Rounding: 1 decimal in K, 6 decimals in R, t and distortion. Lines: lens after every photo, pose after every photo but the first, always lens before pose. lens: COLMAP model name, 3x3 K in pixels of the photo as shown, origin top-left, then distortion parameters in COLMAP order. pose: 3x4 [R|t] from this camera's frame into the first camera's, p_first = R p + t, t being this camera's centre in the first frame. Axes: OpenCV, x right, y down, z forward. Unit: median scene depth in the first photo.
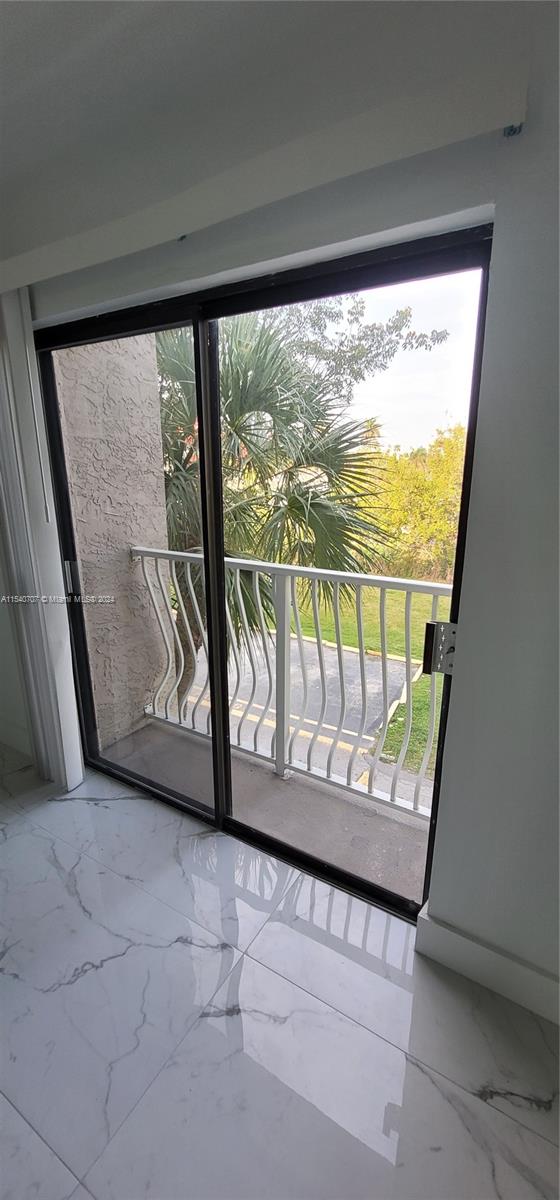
lens RADIAL K [[488.4, 0, 282.1], [0, 488.4, 601.6], [0, 0, 1]] dist [-0.010141, 0.000112]
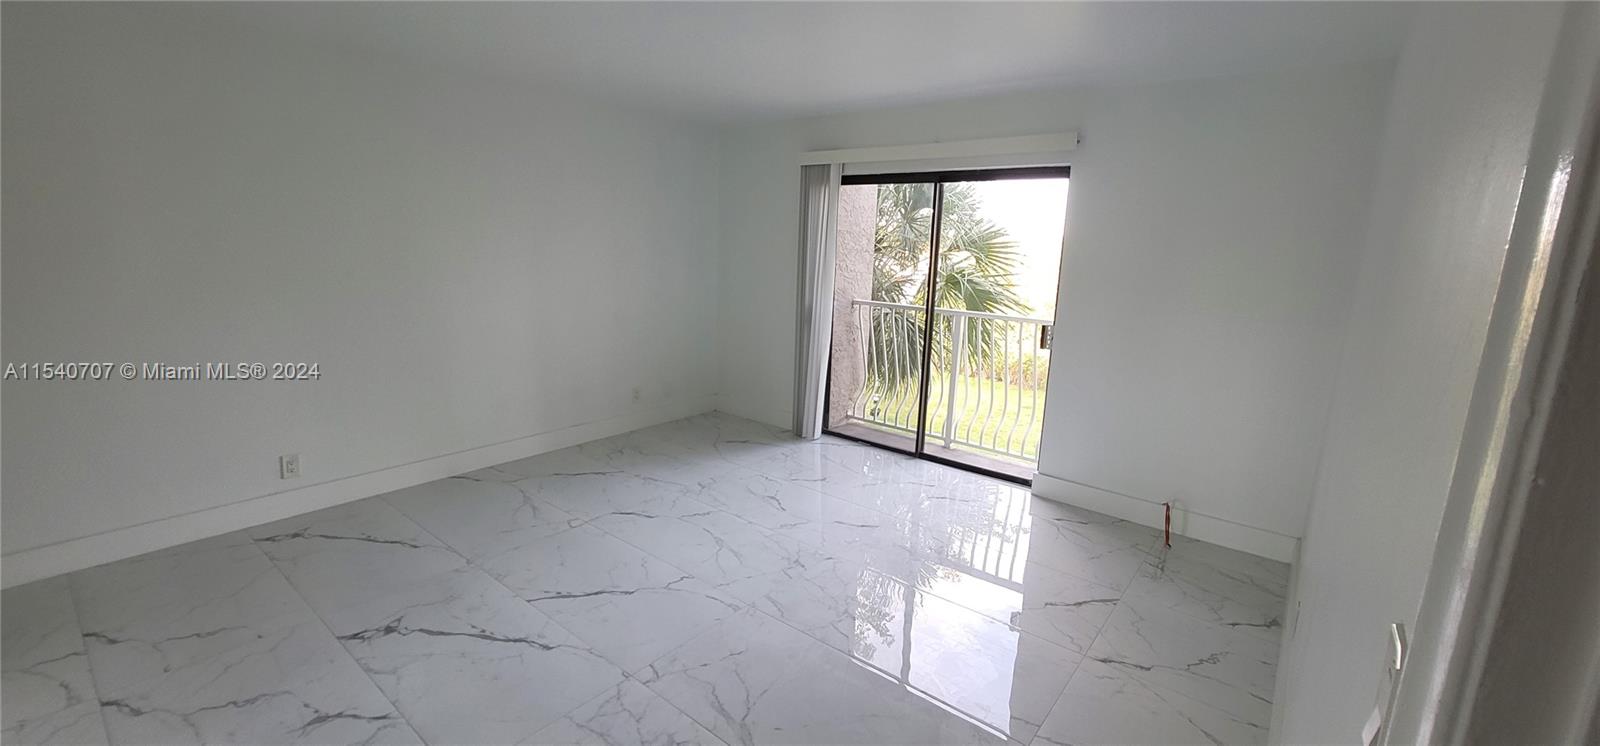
lens RADIAL K [[651.2, 0, 793.5], [0, 651.2, 367.3], [0, 0, 1]] dist [-0.010141, 0.000112]
pose [[0.989823, 0.060423, -0.128837, -0.219530], [-0.071021, 0.994317, -0.079311, 0.281762], [0.123312, 0.087654, 0.988489, -1.043231]]
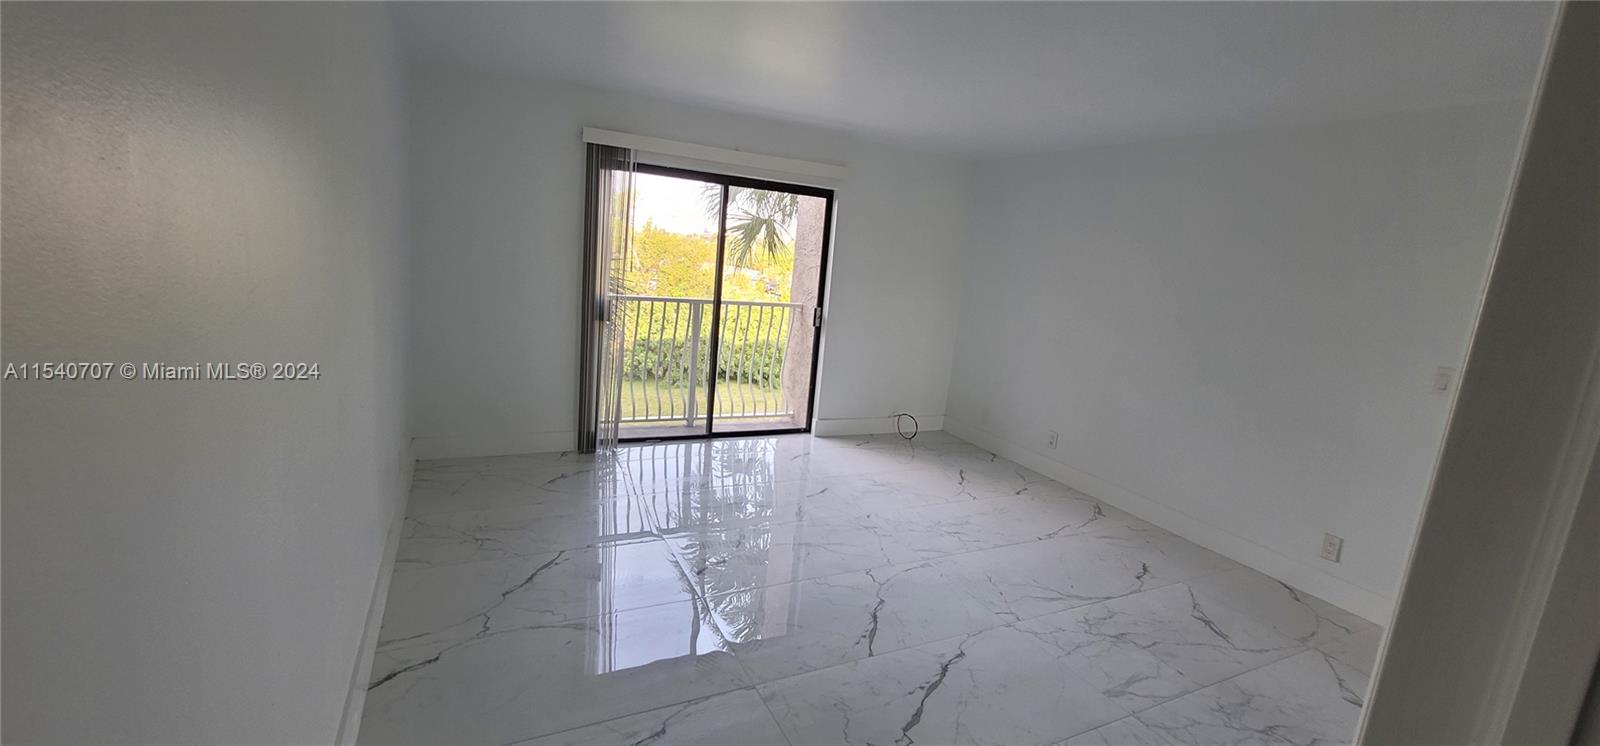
lens RADIAL K [[657.5, 0, 798.9], [0, 657.5, 373.3], [0, 0, 1]] dist [0.000241, 0.000040]
pose [[0.525885, -0.105777, 0.843953, -1.582199], [0.145316, 0.988822, 0.033385, 0.145000], [-0.838050, 0.105083, 0.535378, -0.502617]]
